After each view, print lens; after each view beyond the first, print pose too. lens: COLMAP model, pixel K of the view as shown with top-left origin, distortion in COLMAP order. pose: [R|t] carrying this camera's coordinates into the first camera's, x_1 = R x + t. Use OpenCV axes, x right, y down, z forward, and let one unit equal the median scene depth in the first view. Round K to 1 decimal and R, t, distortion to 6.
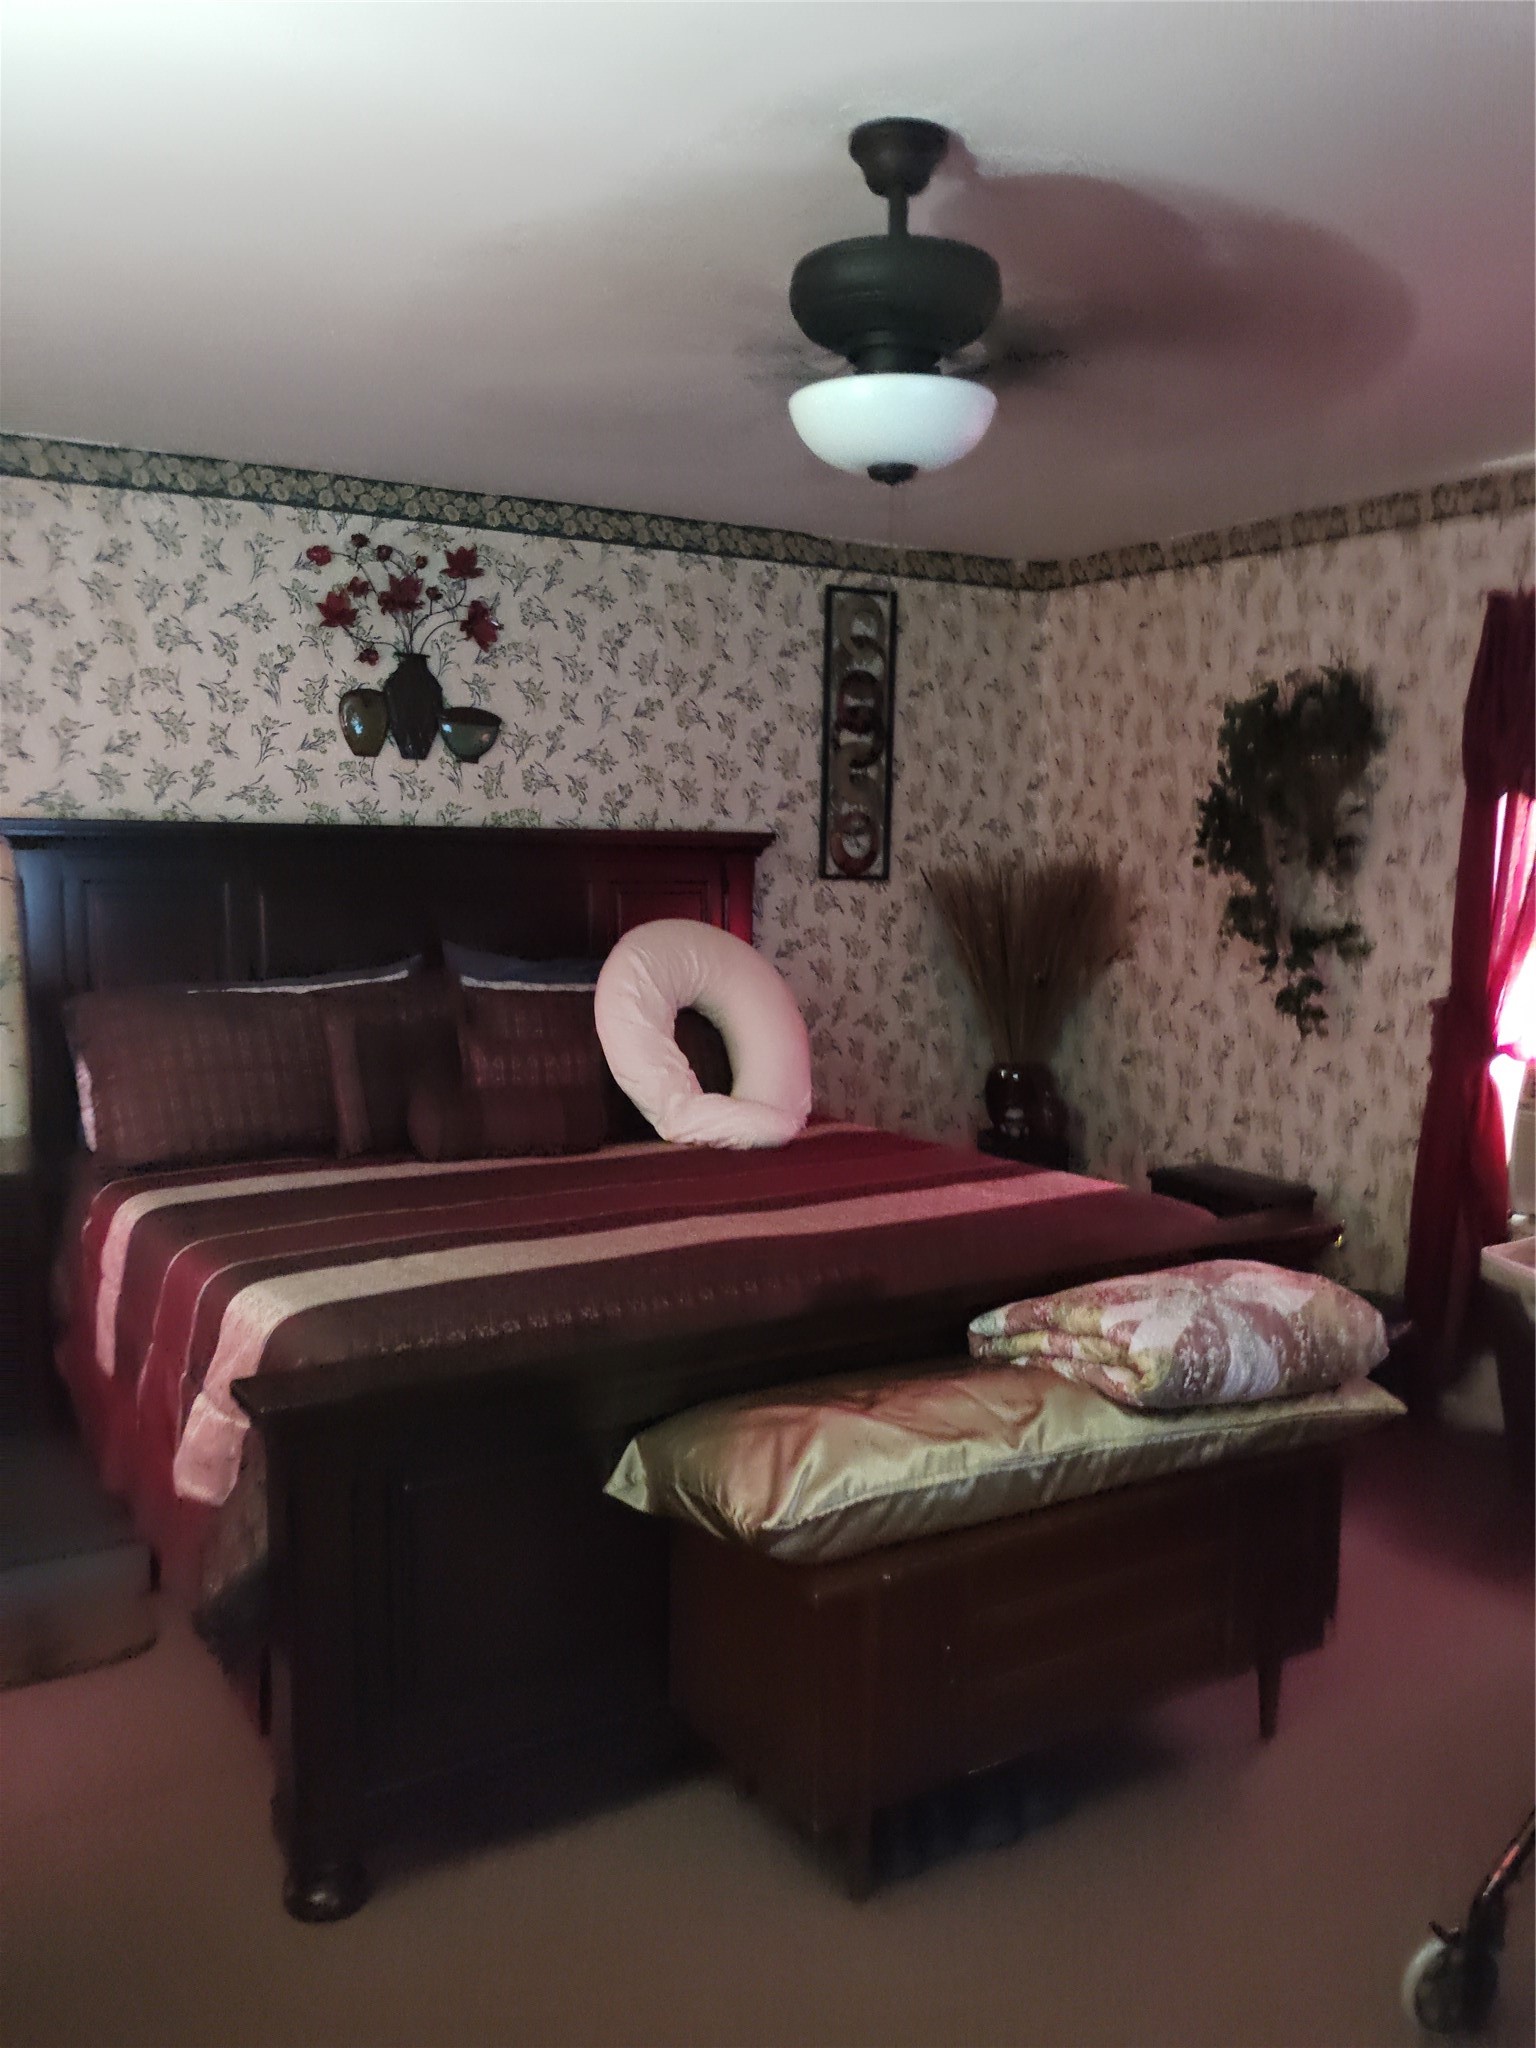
lens RADIAL K [[1552.4, 0, 768.0], [0, 1552.4, 1024.0], [0, 0, 1]] dist [0.001211, 0.000870]
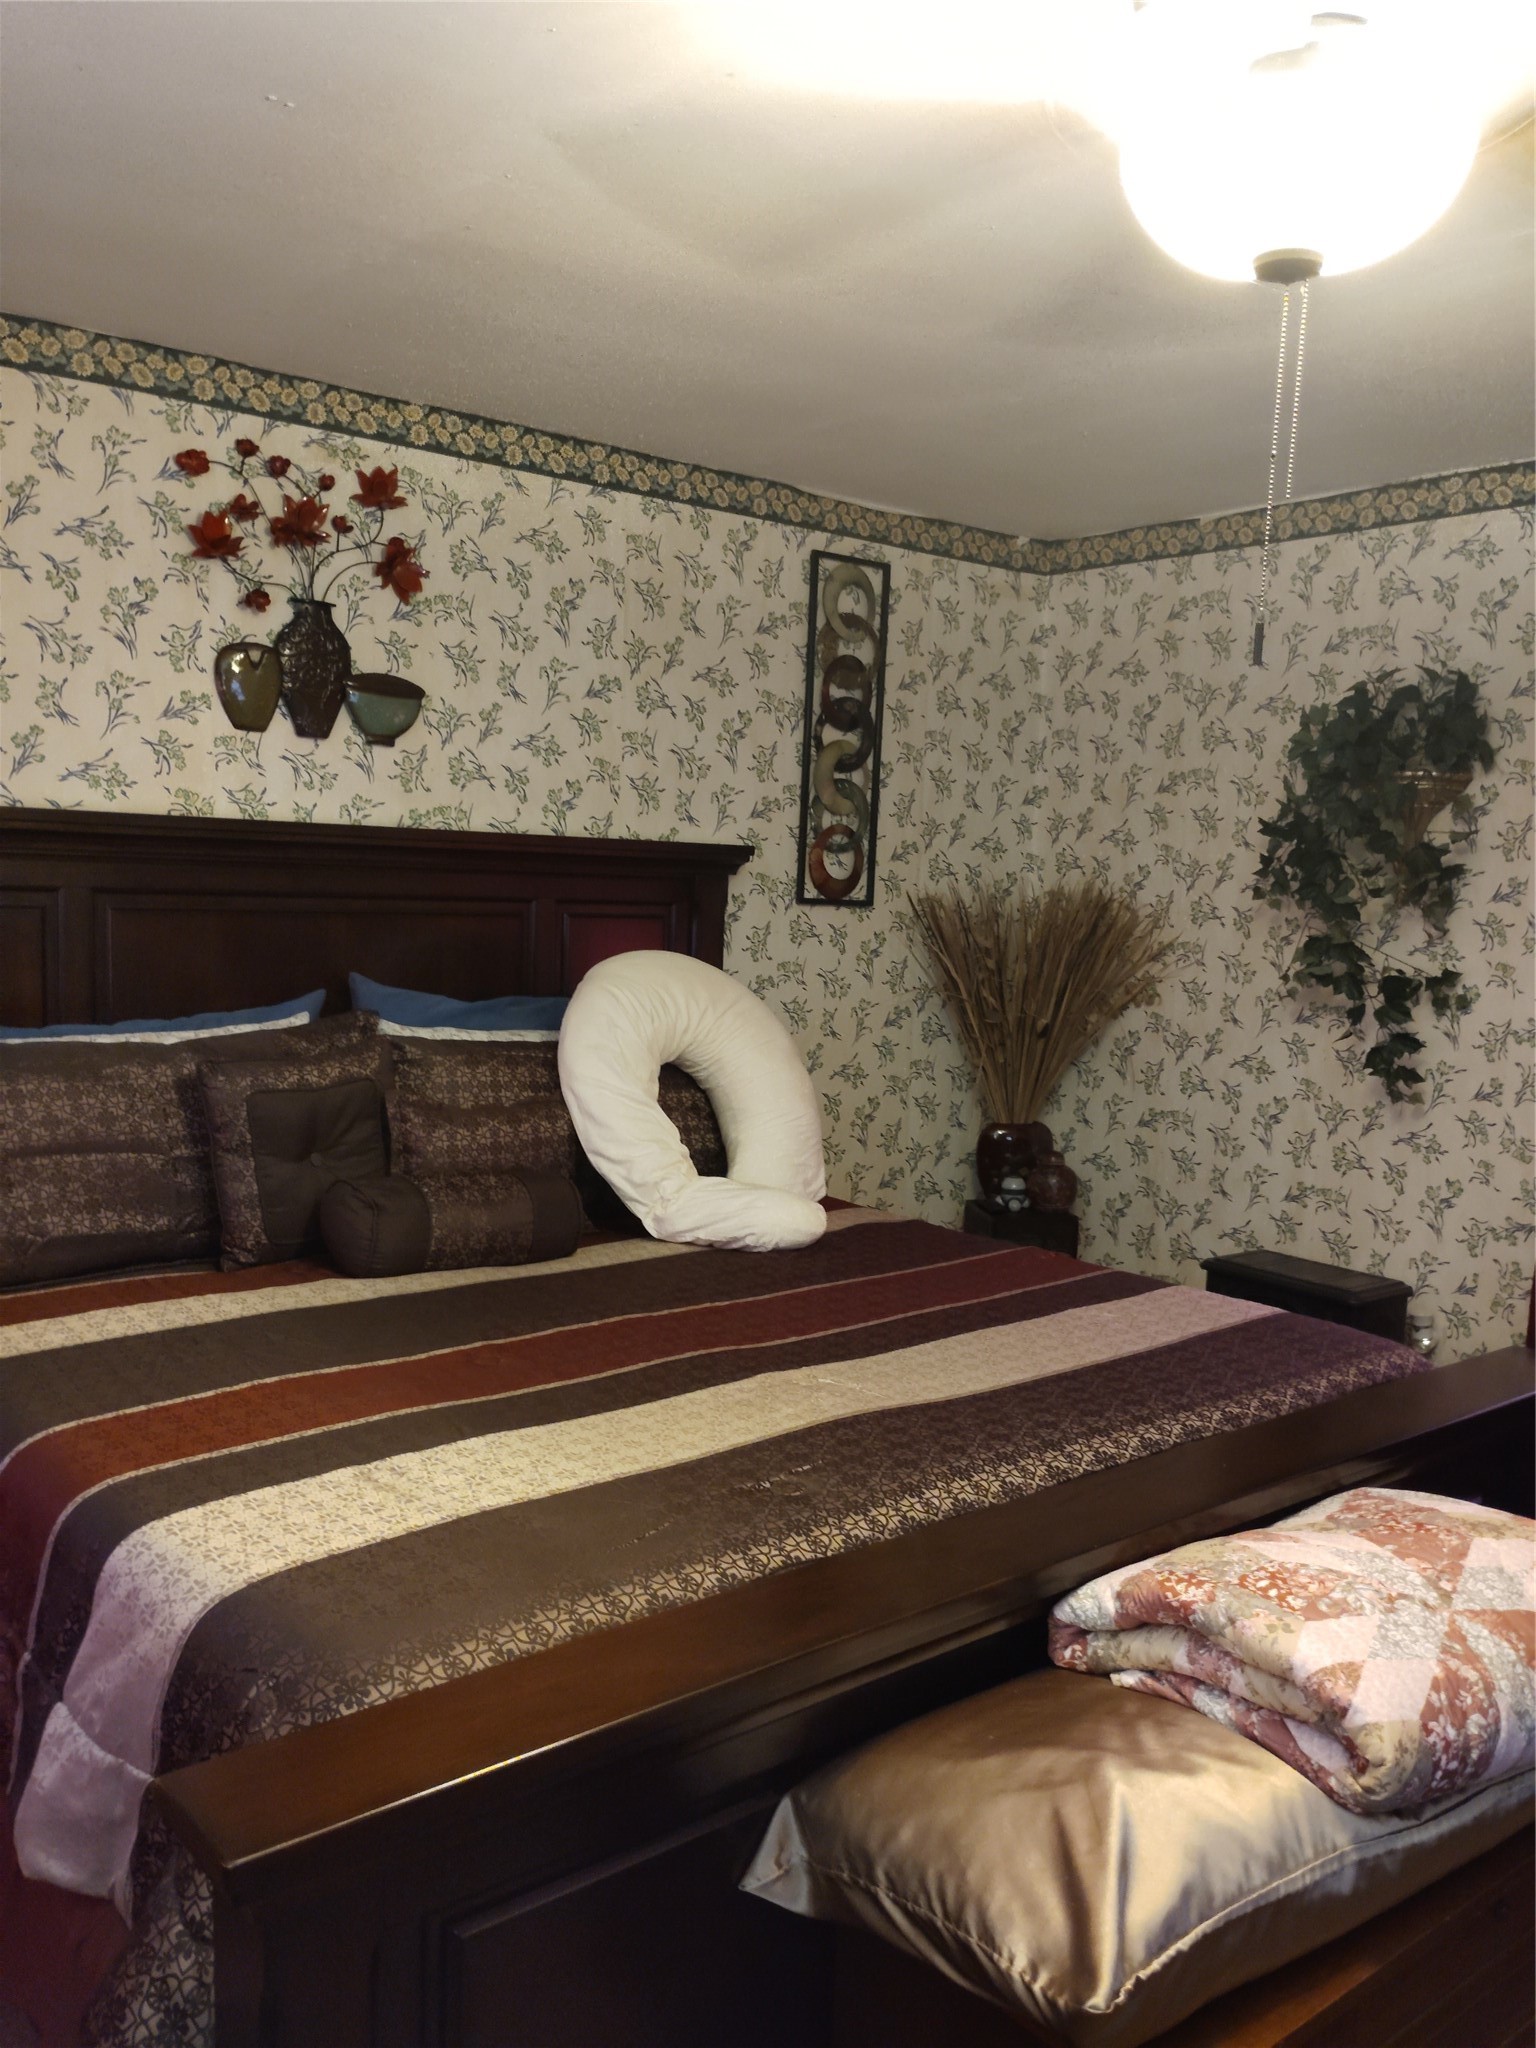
lens RADIAL K [[1547.1, 0, 768.0], [0, 1547.1, 1024.0], [0, 0, 1]] dist [0.037970, -0.074150]
pose [[0.992352, 0.012175, 0.122841, -0.090051], [-0.010452, 0.999838, -0.014657, -0.017598], [-0.122999, 0.013261, 0.992318, 0.193705]]
